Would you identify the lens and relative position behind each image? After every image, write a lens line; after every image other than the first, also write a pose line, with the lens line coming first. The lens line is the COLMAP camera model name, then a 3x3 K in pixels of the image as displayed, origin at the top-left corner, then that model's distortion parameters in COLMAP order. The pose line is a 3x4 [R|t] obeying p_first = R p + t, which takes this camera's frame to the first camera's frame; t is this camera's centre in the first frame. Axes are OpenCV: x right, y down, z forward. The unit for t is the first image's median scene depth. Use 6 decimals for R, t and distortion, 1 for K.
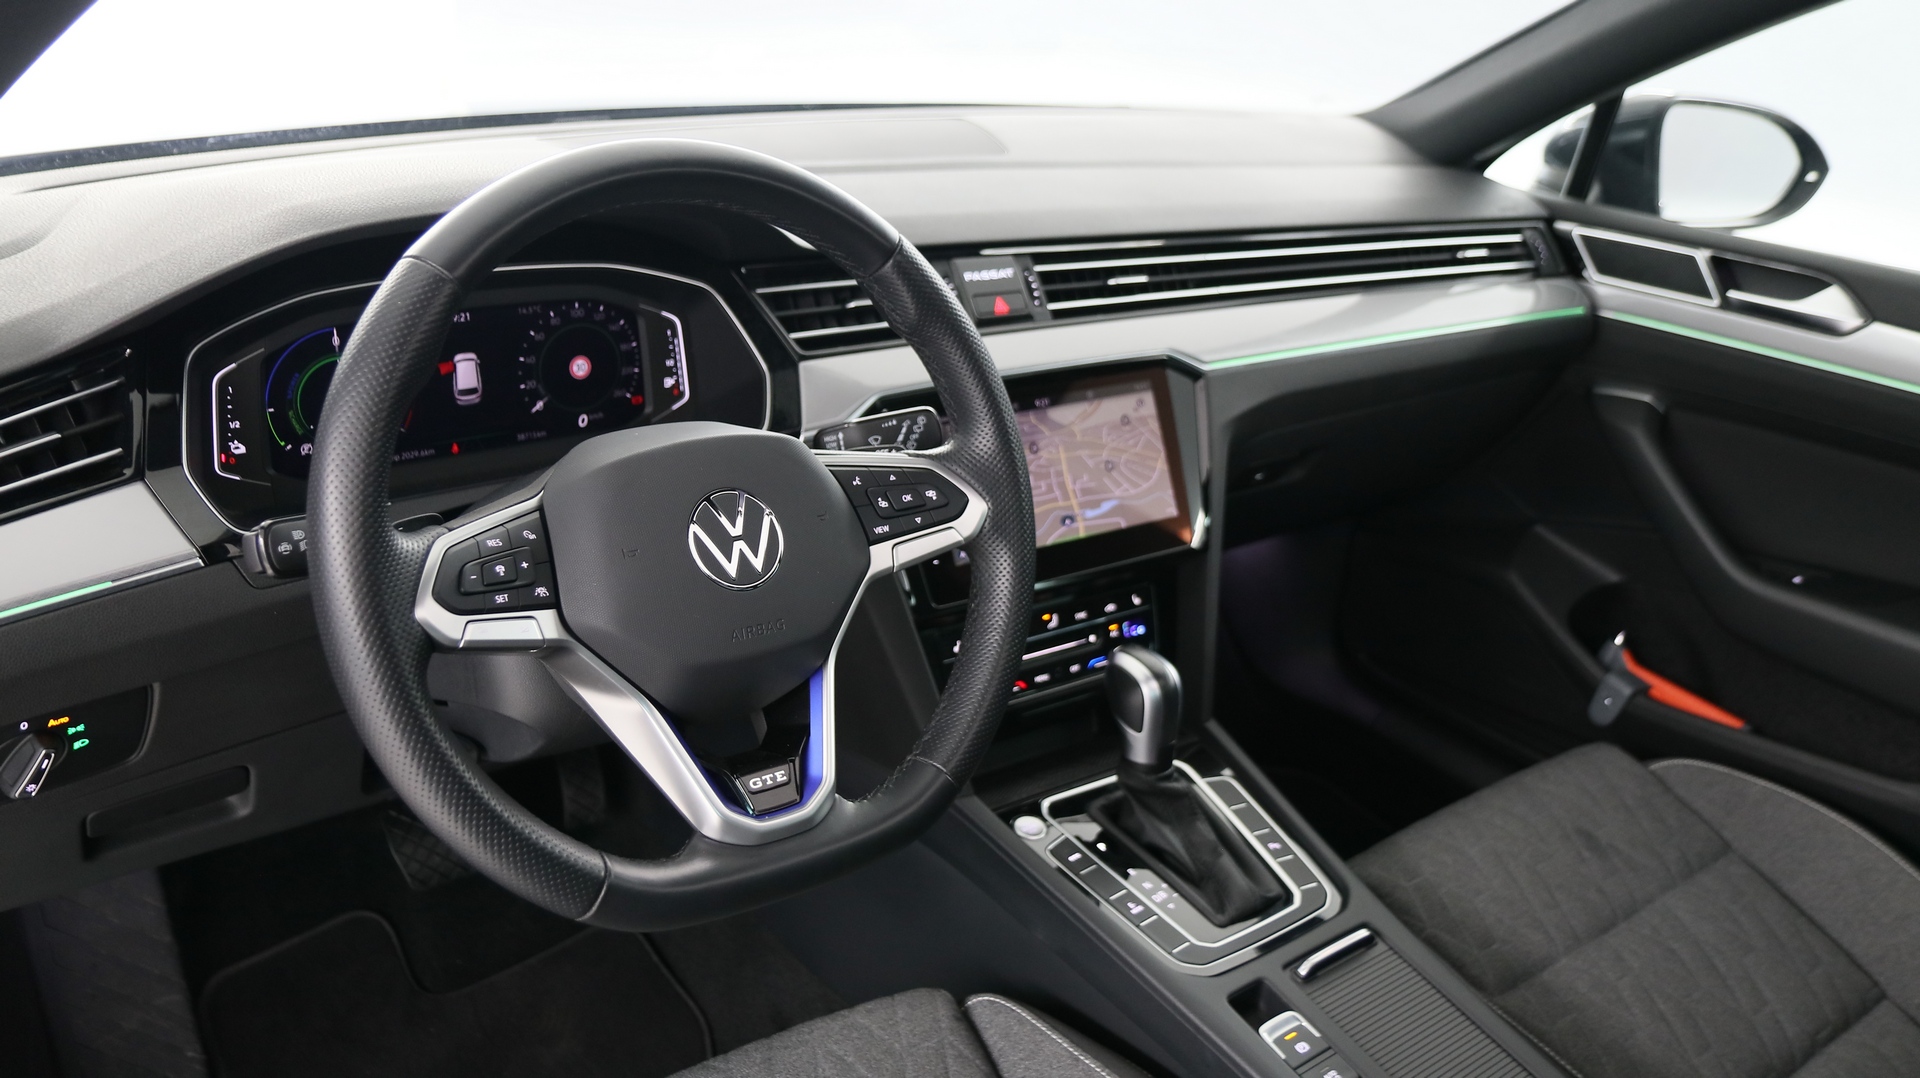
lens RADIAL K [[1582.3, 0, 960.0], [0, 1582.3, 539.0], [0, 0, 1]] dist [0.000213, 0.004063]
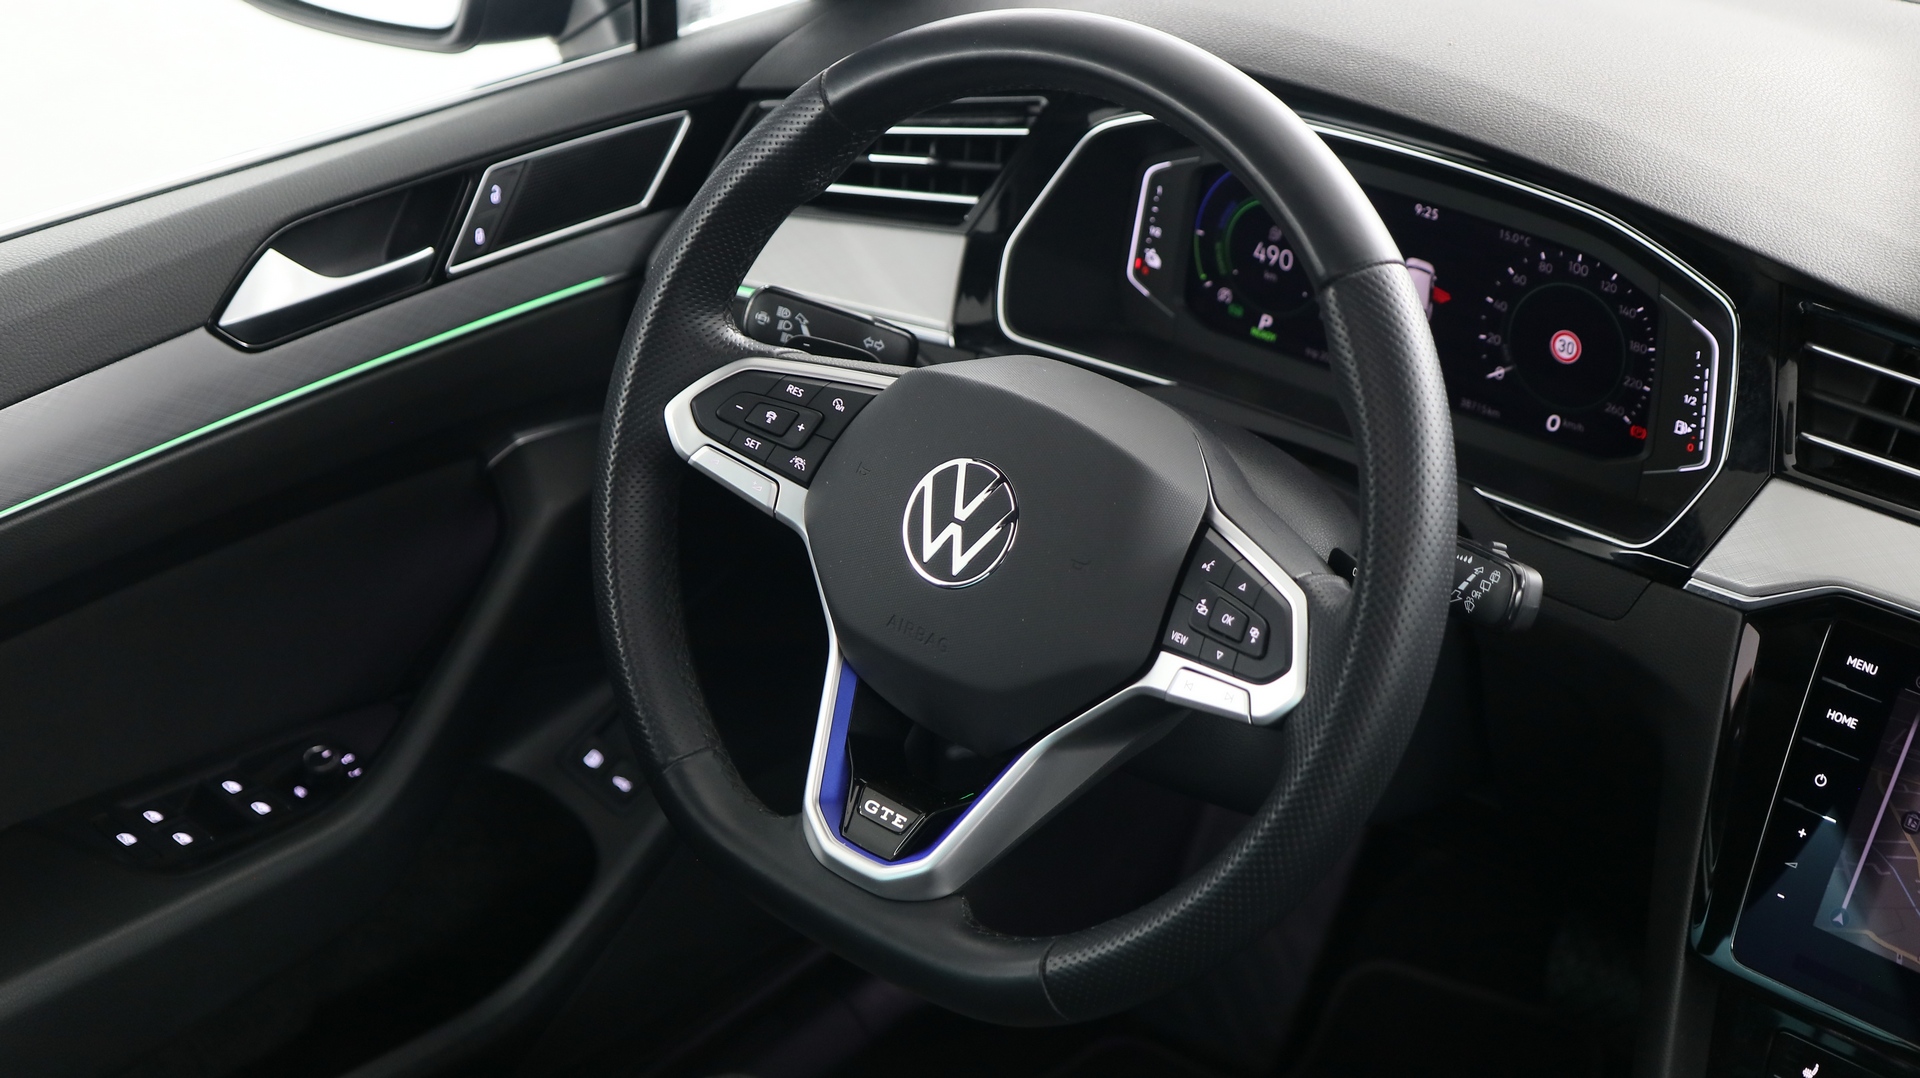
lens RADIAL K [[3013.6, 0, 960.0], [0, 3013.6, 539.0], [0, 0, 1]] dist [0.032303, -0.184985]
pose [[0.211283, 0.404333, -0.889873, 0.837589], [-0.384298, 0.871468, 0.304727, -0.315038], [0.898707, 0.277592, 0.339511, 0.348273]]
